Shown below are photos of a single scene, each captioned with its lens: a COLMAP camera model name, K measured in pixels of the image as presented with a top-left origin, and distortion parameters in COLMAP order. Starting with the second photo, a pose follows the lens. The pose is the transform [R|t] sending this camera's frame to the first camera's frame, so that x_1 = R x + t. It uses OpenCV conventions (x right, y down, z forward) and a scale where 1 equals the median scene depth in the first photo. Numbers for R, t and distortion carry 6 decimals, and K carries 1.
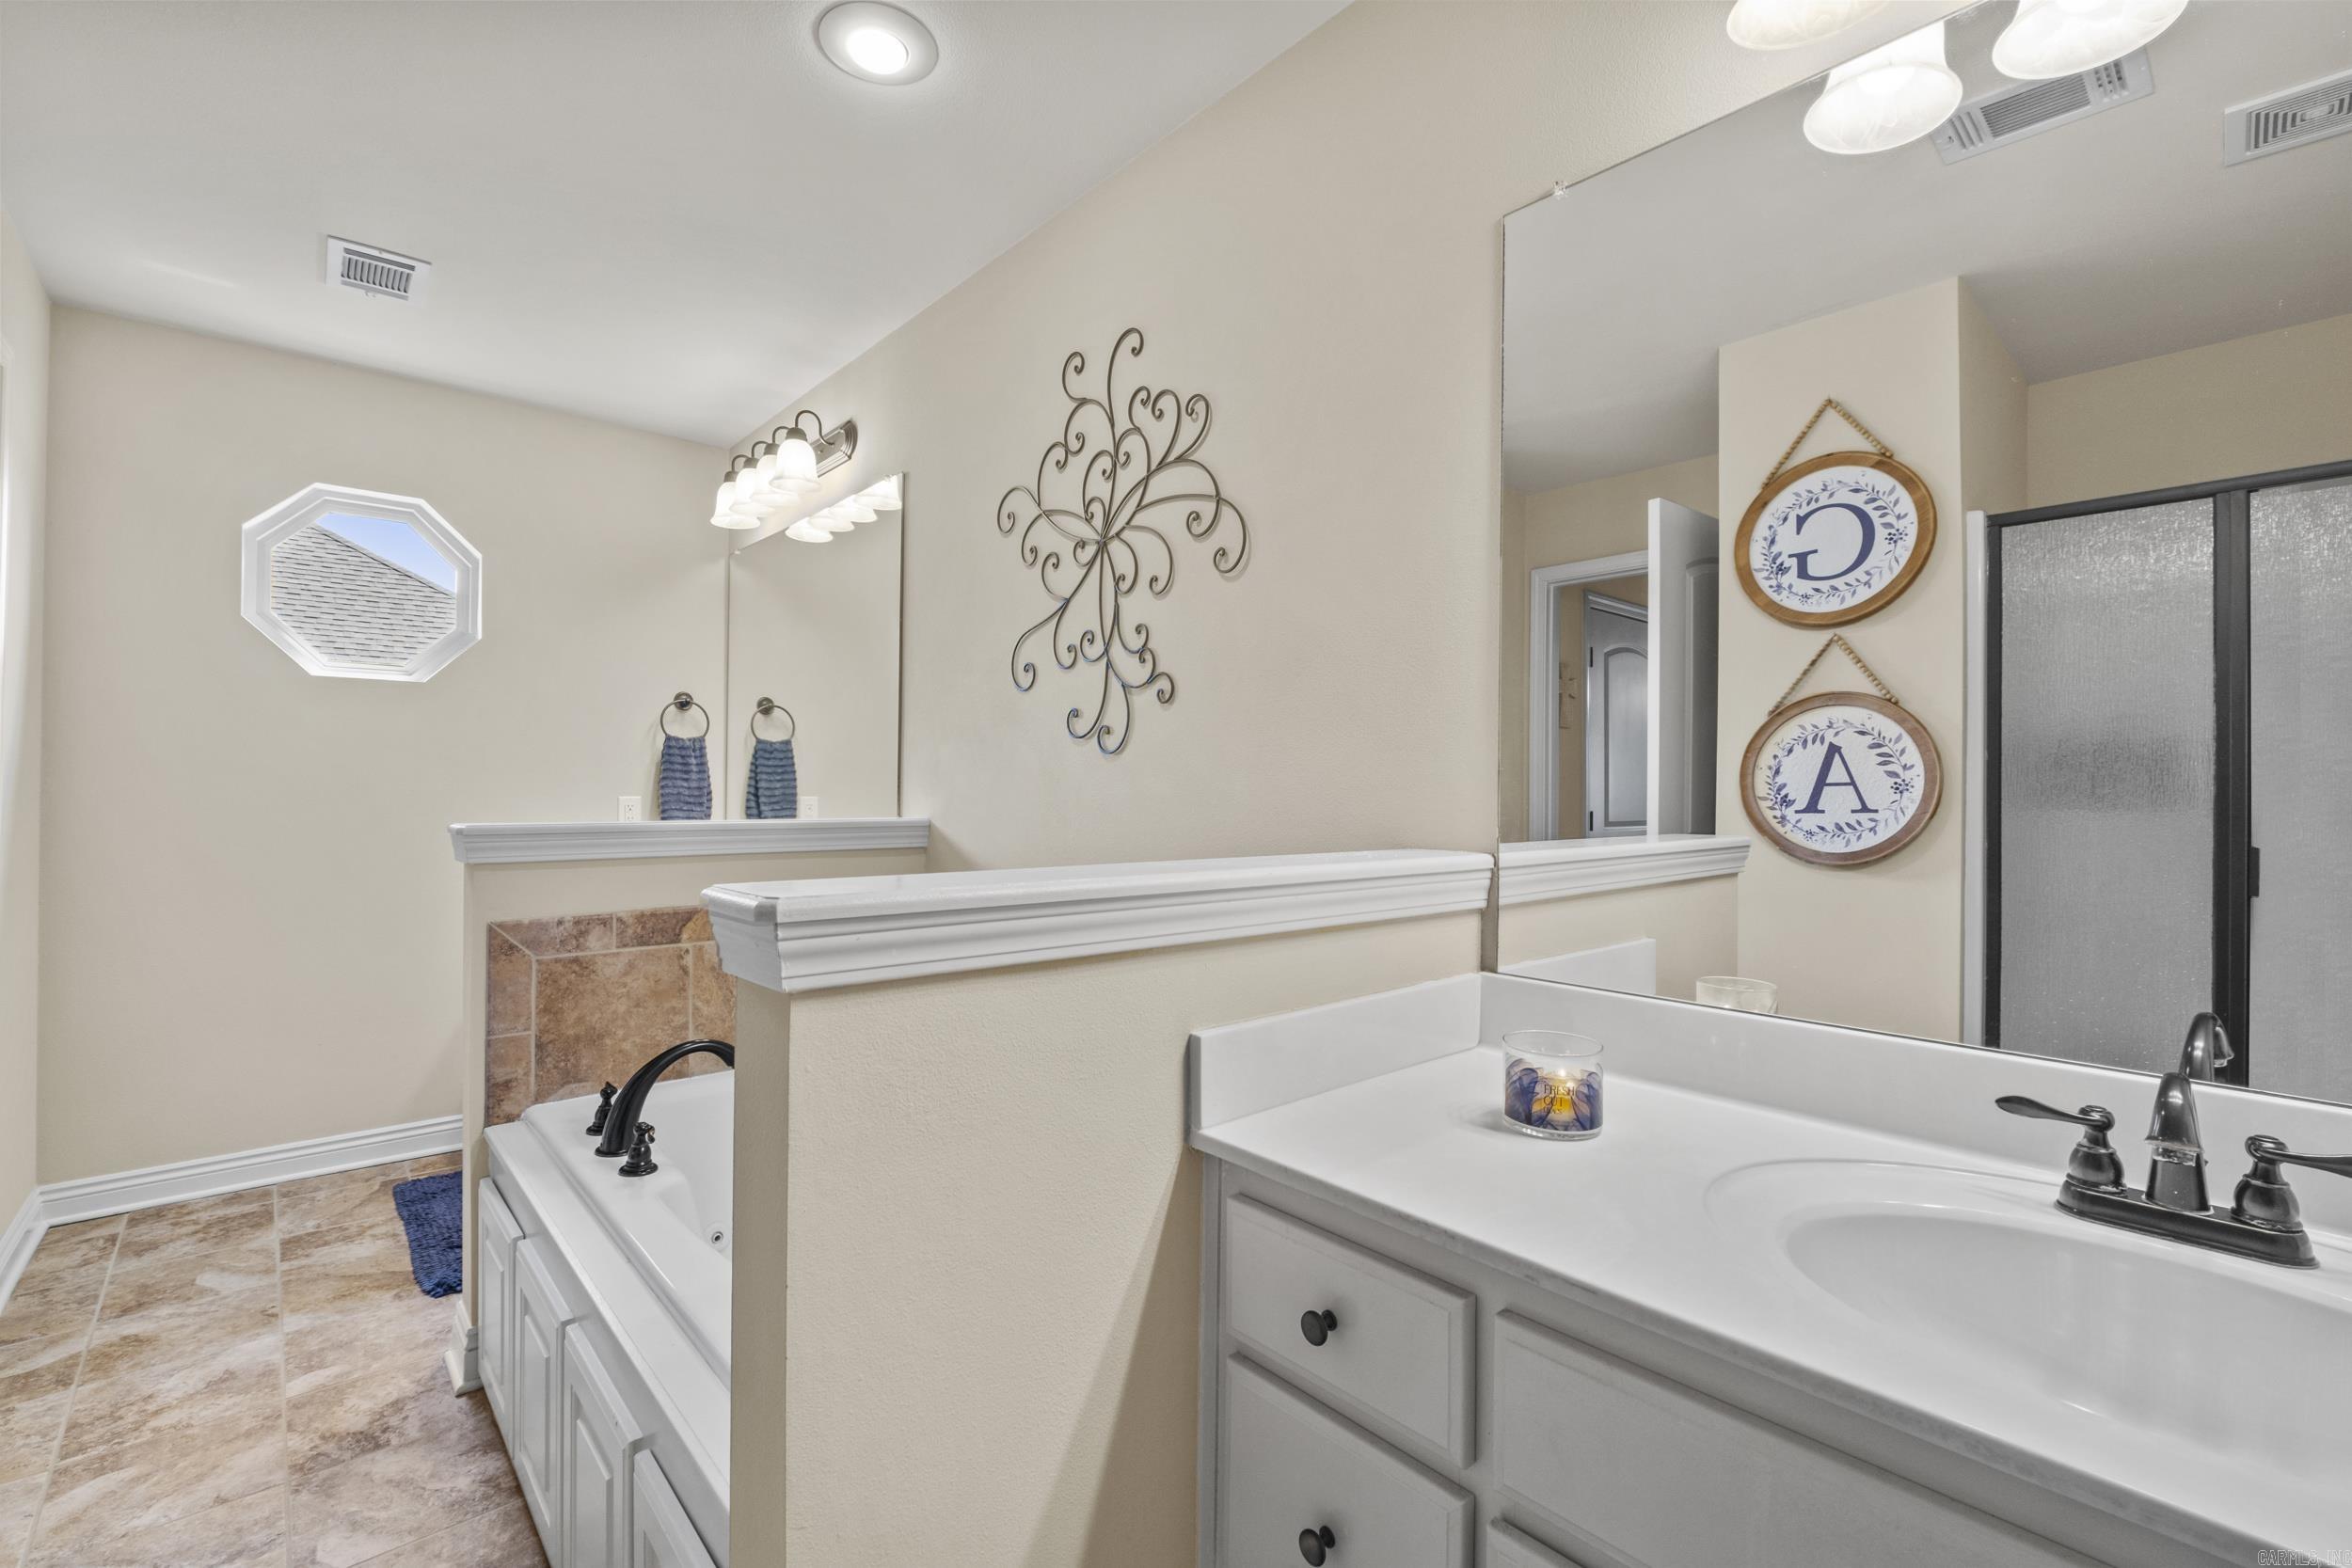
lens RADIAL K [[1013.7, 0, 1176.0], [0, 1013.7, 784.0], [0, 0, 1]] dist [-0.019813, -0.000005]
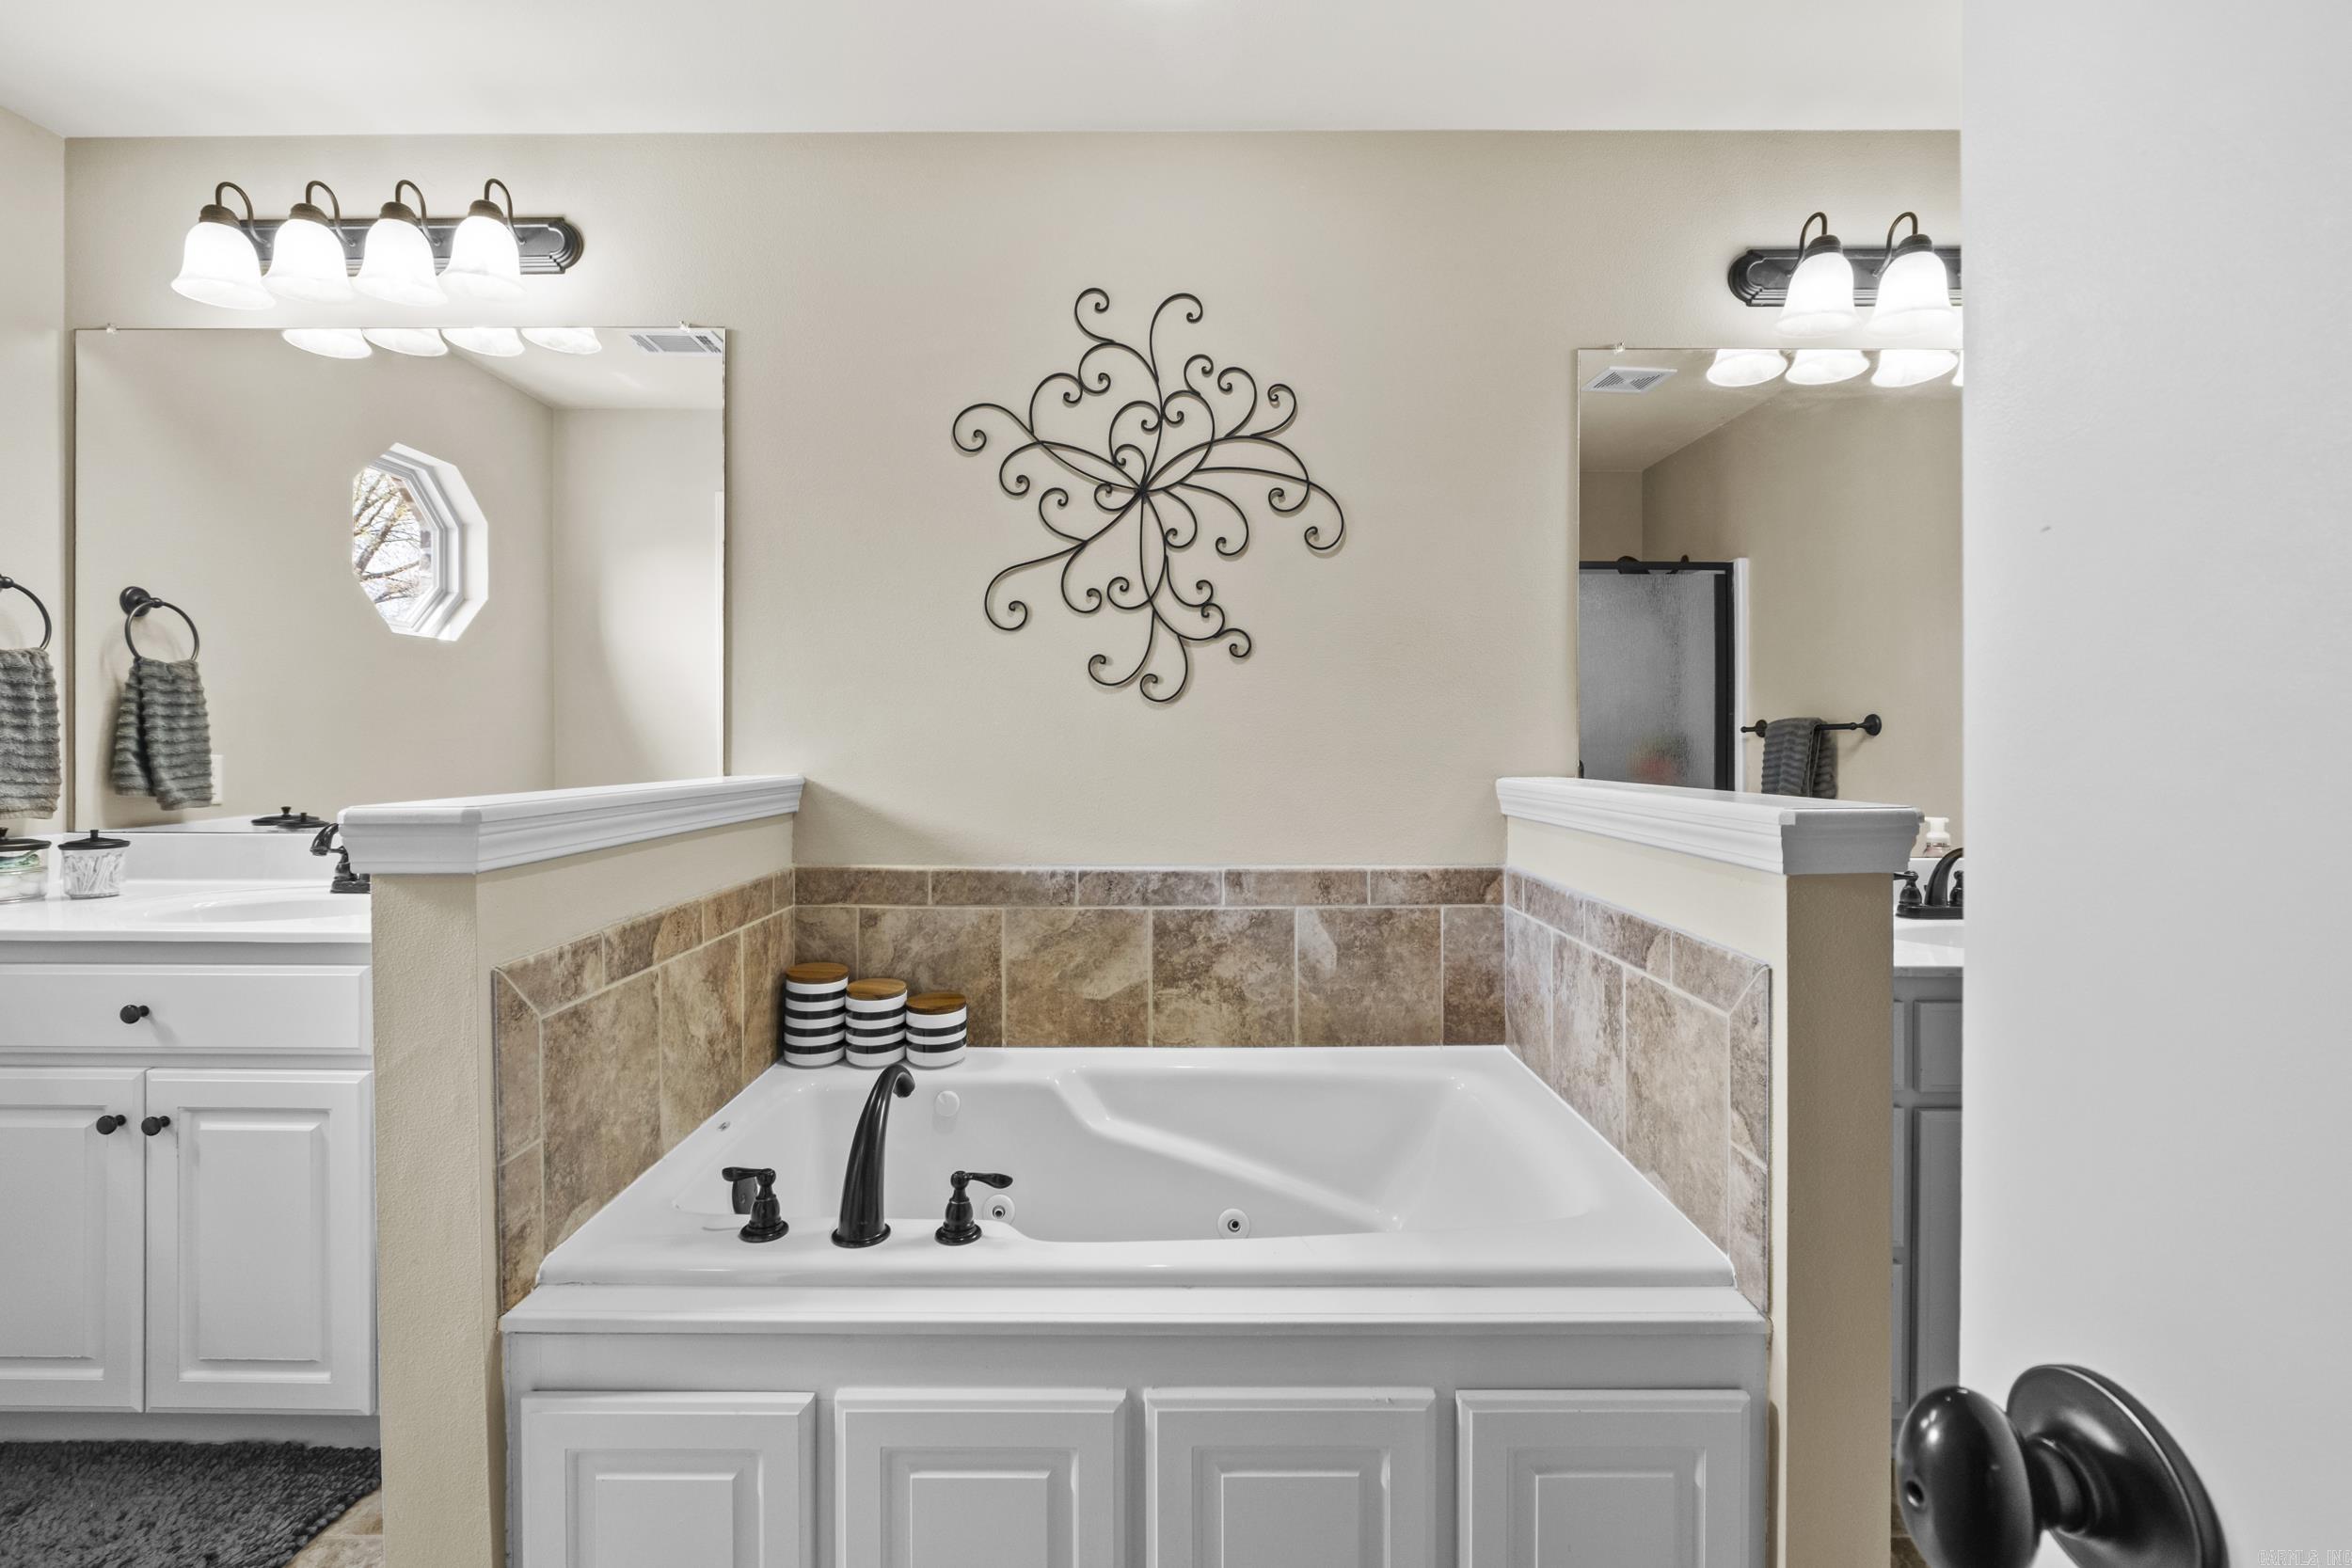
lens RADIAL K [[1039.7, 0, 1169.4], [0, 1039.7, 743.9], [0, 0, 1]] dist [-0.006793, 0.000173]
pose [[0.666332, -0.012076, 0.745557, -0.828342], [0.003314, 0.999907, 0.013235, -0.001191], [-0.745648, -0.006348, 0.666310, 0.284886]]
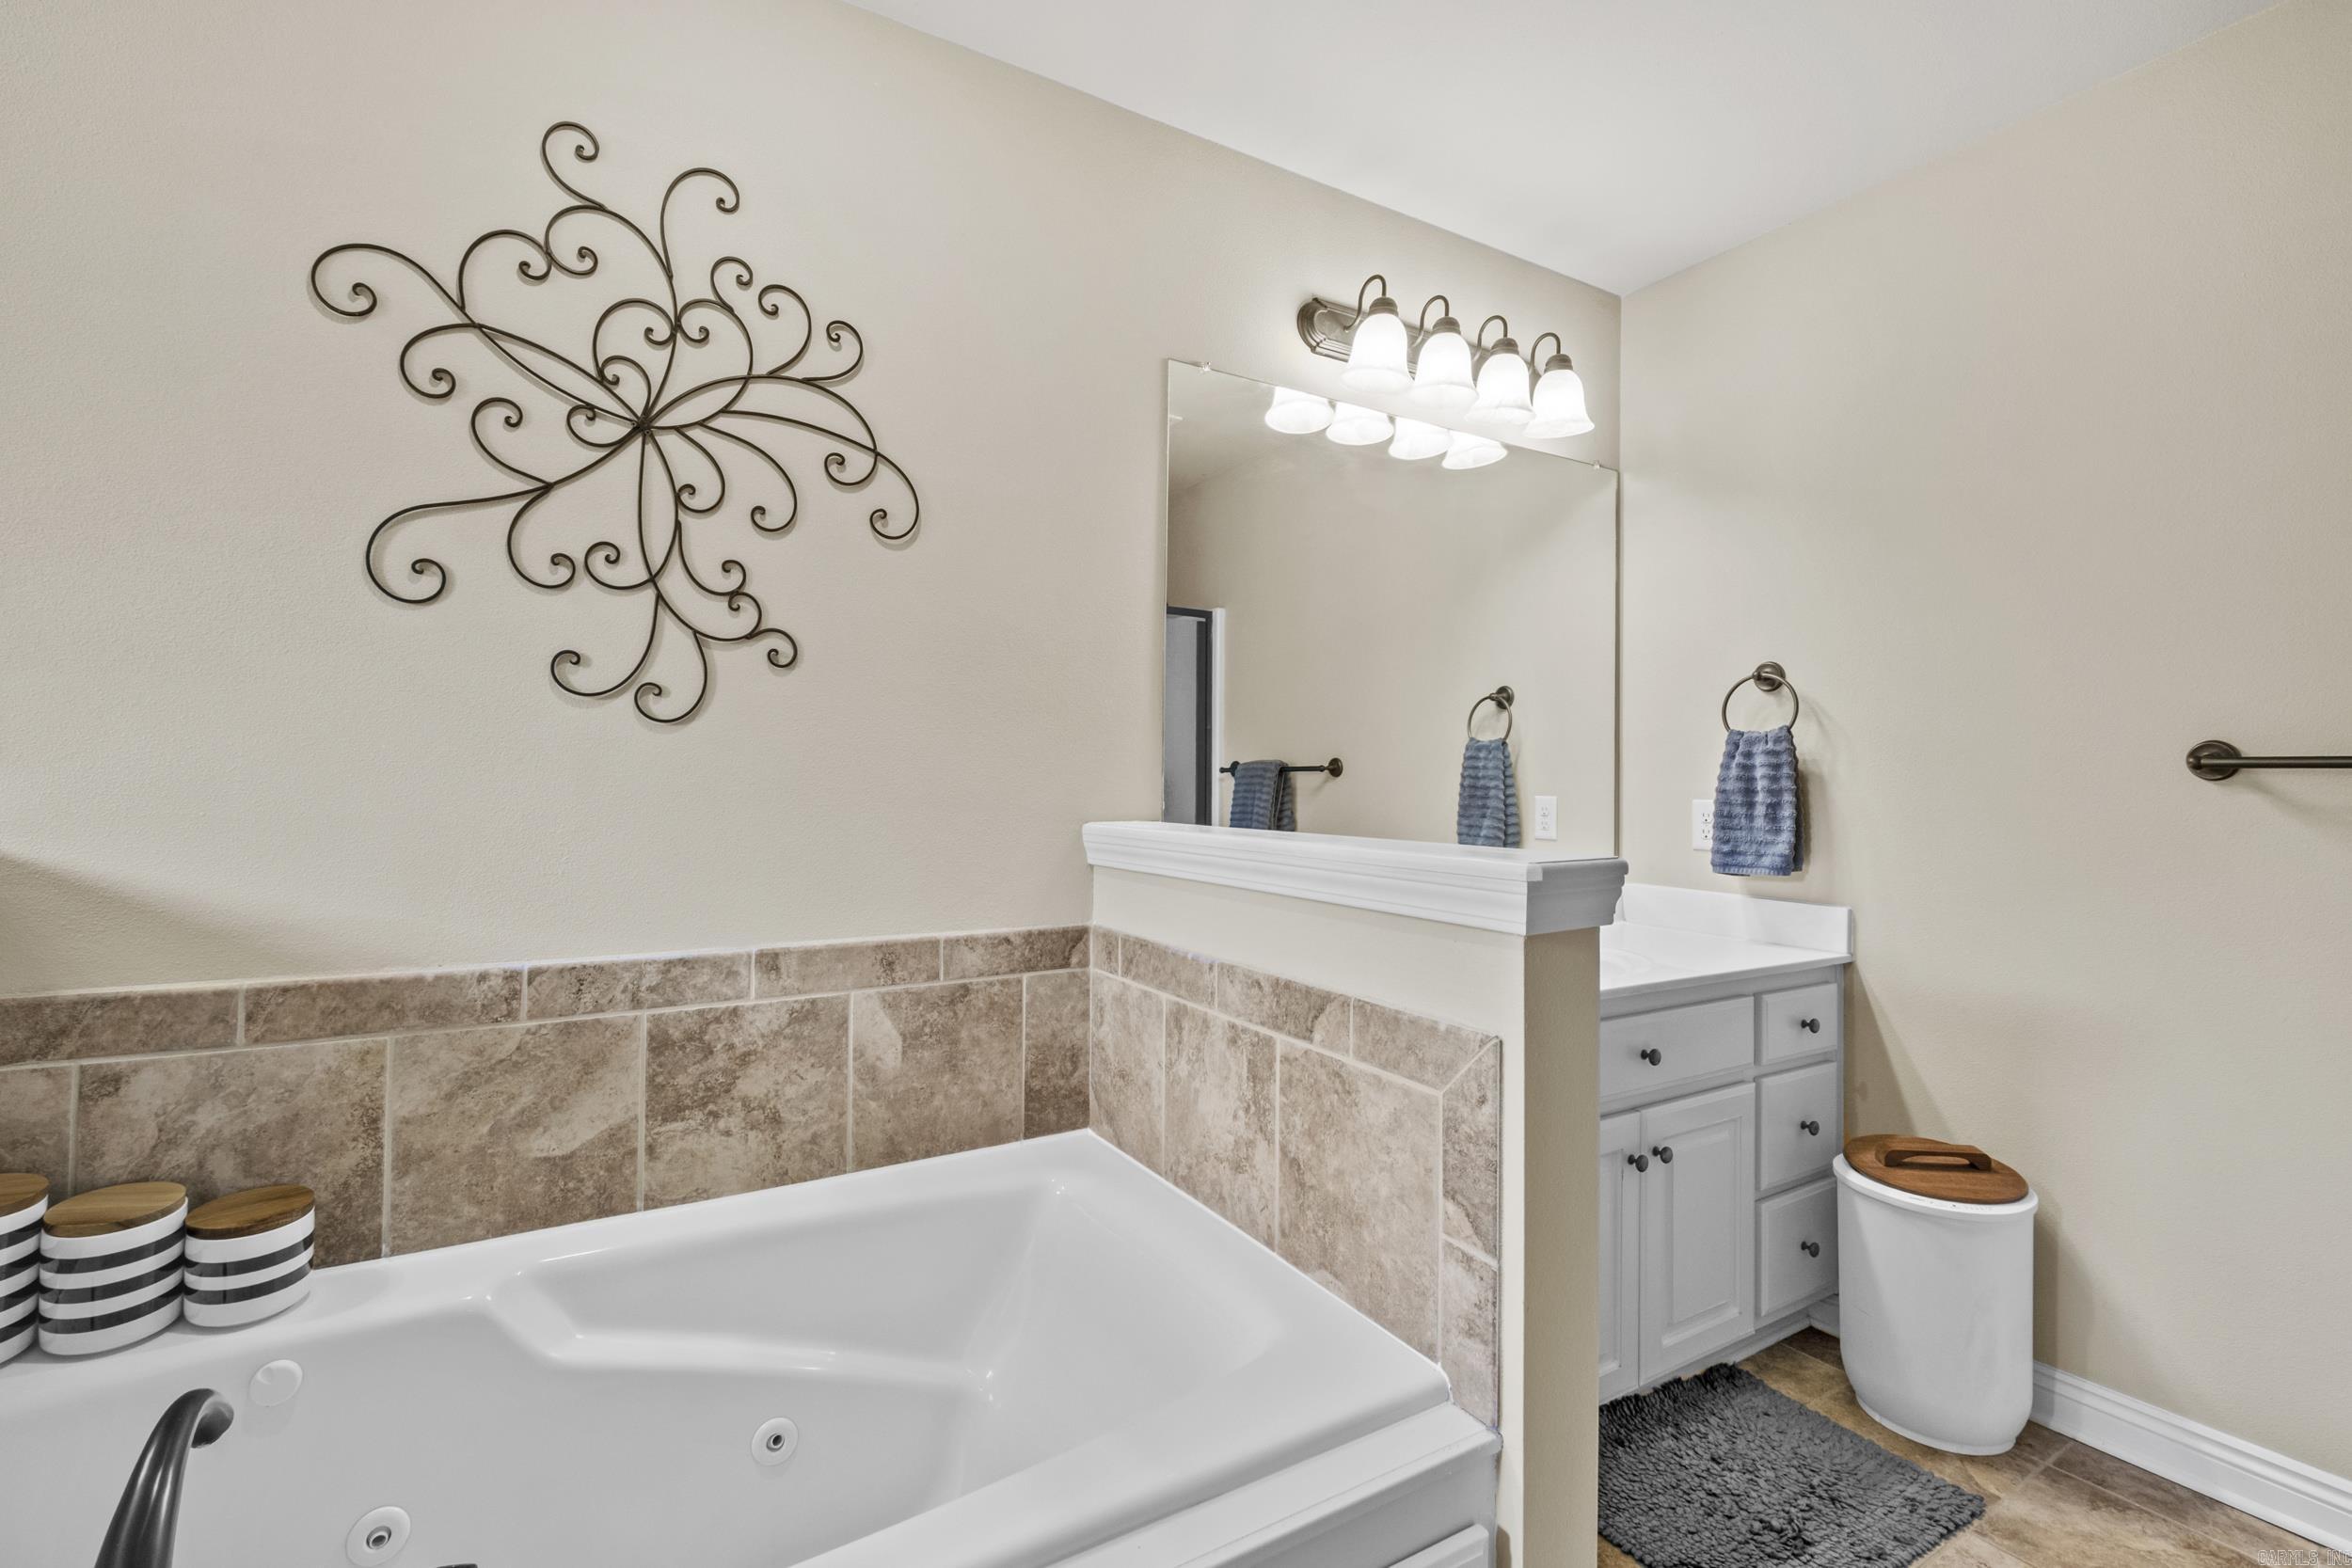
lens RADIAL K [[1040.4, 0, 1151.6], [0, 1040.4, 757.4], [0, 0, 1]] dist [-0.005993, 0.000075]
pose [[0.195267, 0.012181, 0.980675, -0.721257], [-0.013536, 0.999861, -0.009724, -0.001716], [-0.980657, -0.011375, 0.195404, 0.495914]]
